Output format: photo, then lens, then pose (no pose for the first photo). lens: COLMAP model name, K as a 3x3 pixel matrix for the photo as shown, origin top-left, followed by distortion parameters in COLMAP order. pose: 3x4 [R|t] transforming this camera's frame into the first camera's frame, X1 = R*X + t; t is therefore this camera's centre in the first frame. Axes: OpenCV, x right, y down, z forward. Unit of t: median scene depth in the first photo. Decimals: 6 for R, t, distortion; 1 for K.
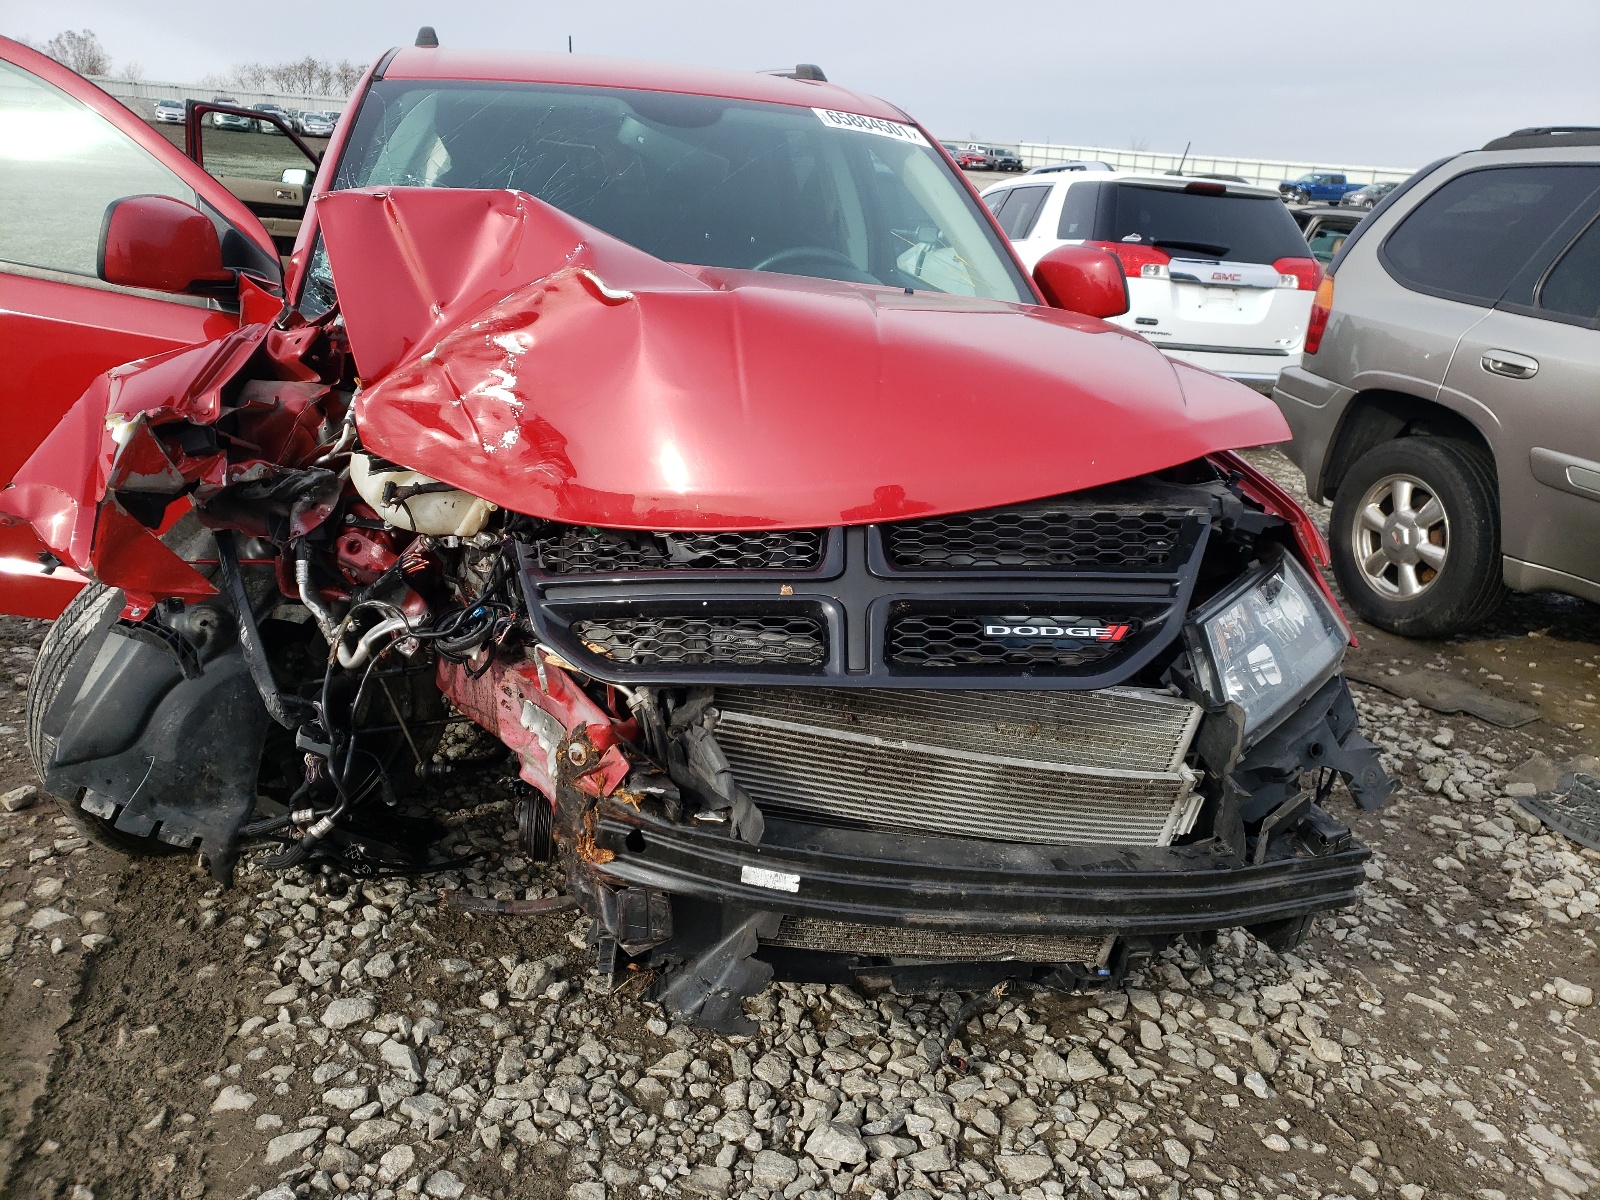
lens RADIAL K [[1212.6, 0, 827.8], [0, 1212.6, 595.0], [0, 0, 1]] dist [0.026804, 0.011007]
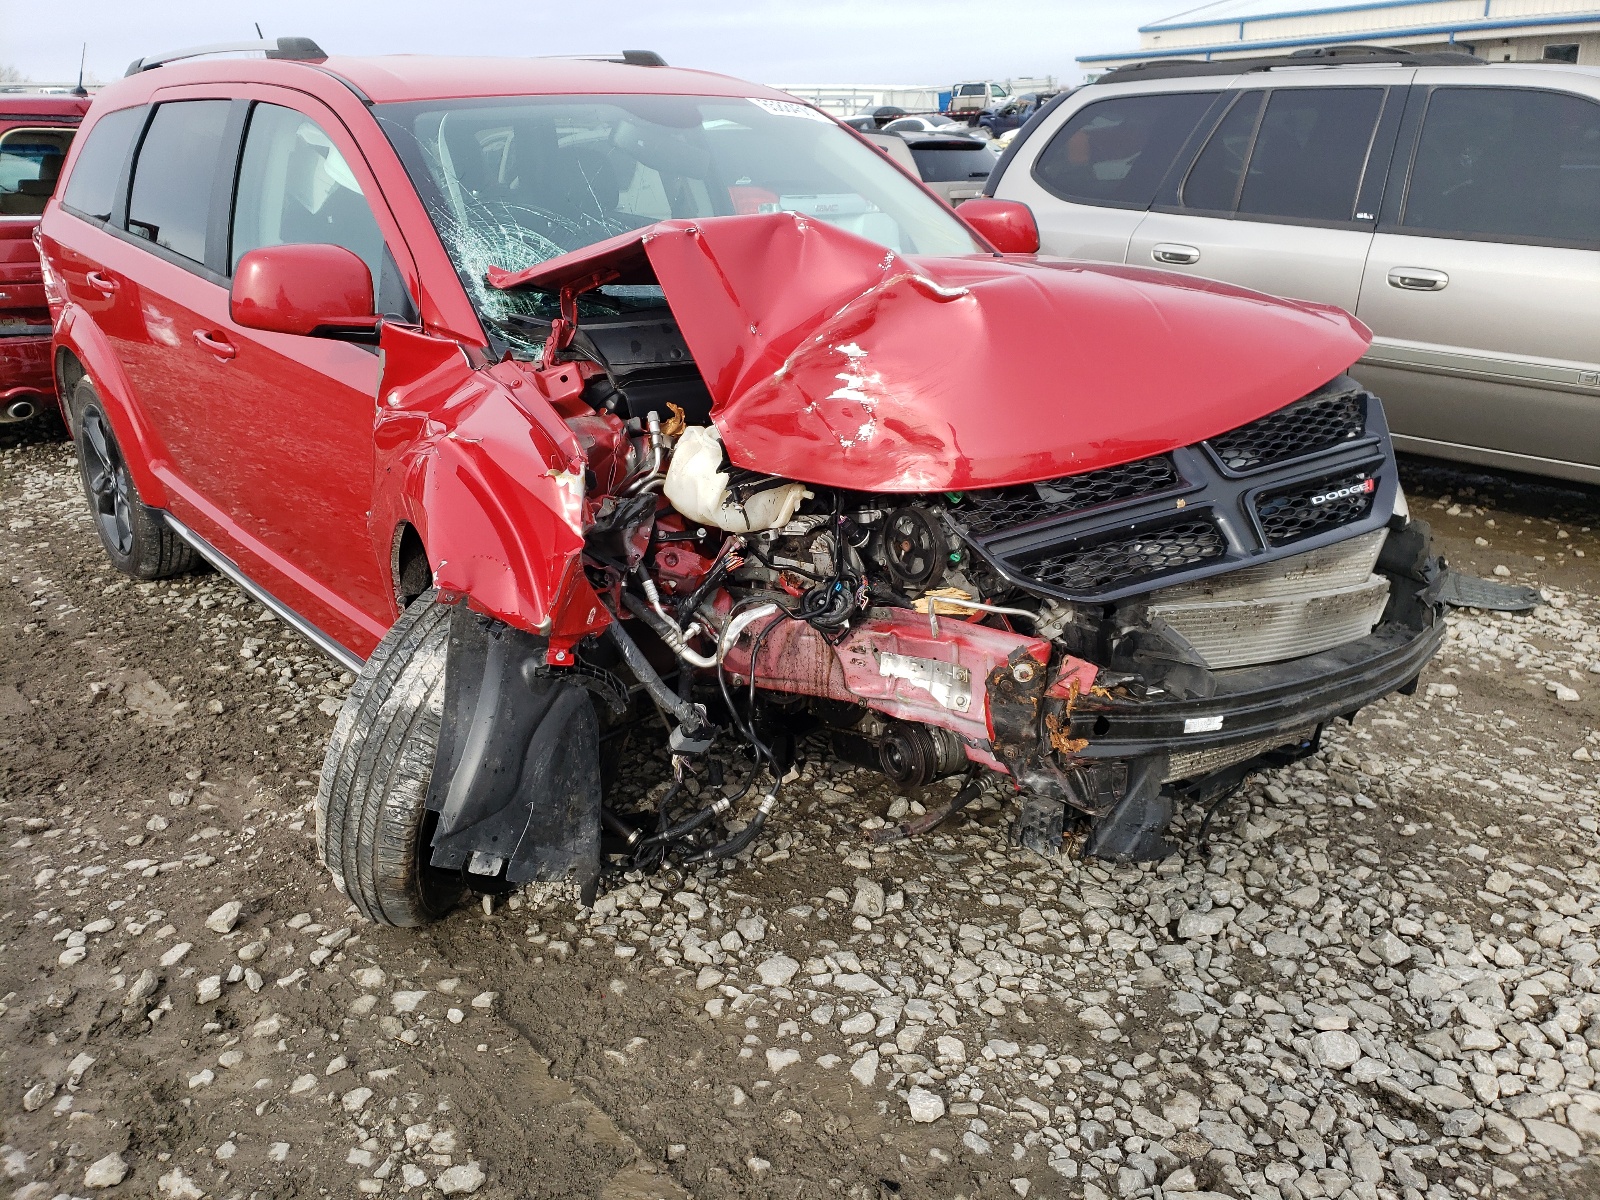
lens RADIAL K [[1213.3, 0, 801.2], [0, 1213.3, 566.3], [0, 0, 1]] dist [0.028371, 0.001937]
pose [[0.900135, -0.218243, 0.376998, -0.719574], [0.206616, 0.975801, 0.071563, -0.090626], [-0.383493, 0.013477, 0.923445, -0.029800]]
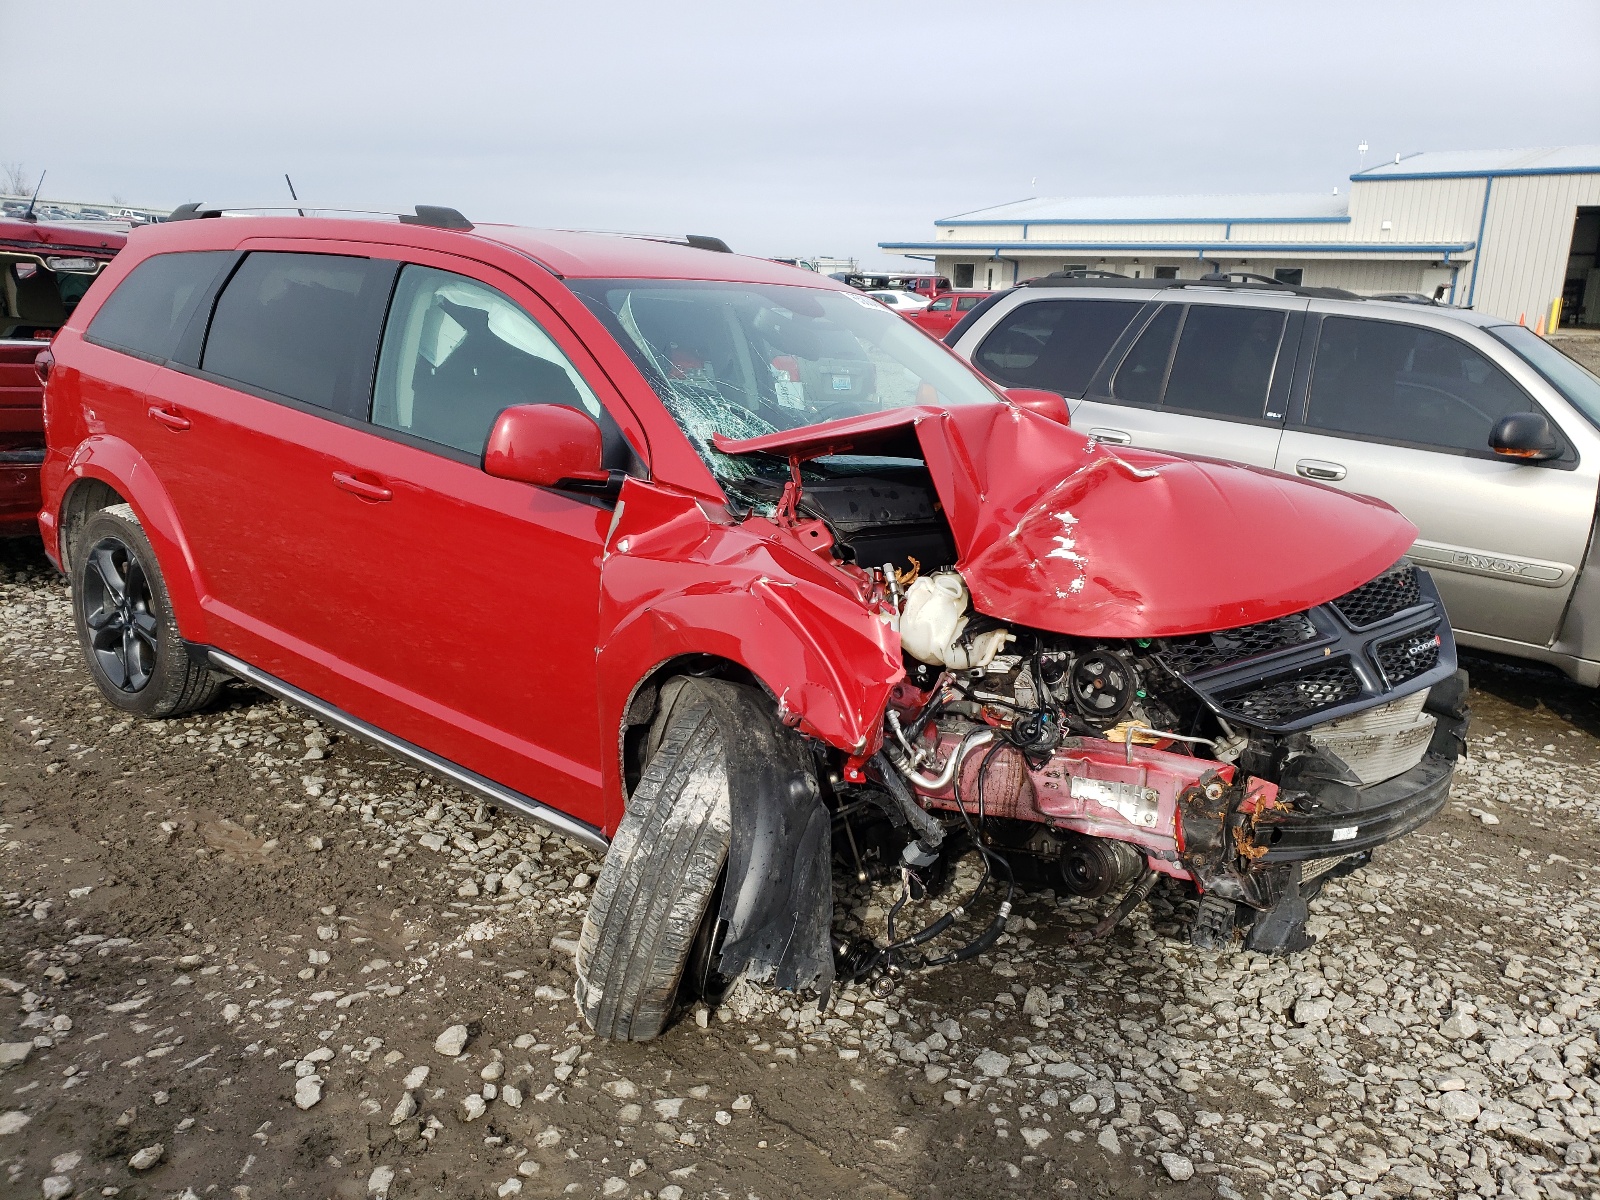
lens RADIAL K [[1212.6, 0, 827.8], [0, 1212.6, 595.0], [0, 0, 1]] dist [0.026804, 0.011007]
pose [[0.811573, -0.157484, 0.562626, -1.162970], [0.183709, 0.982928, 0.010135, -0.169518], [-0.554617, 0.095134, 0.826649, 0.029276]]
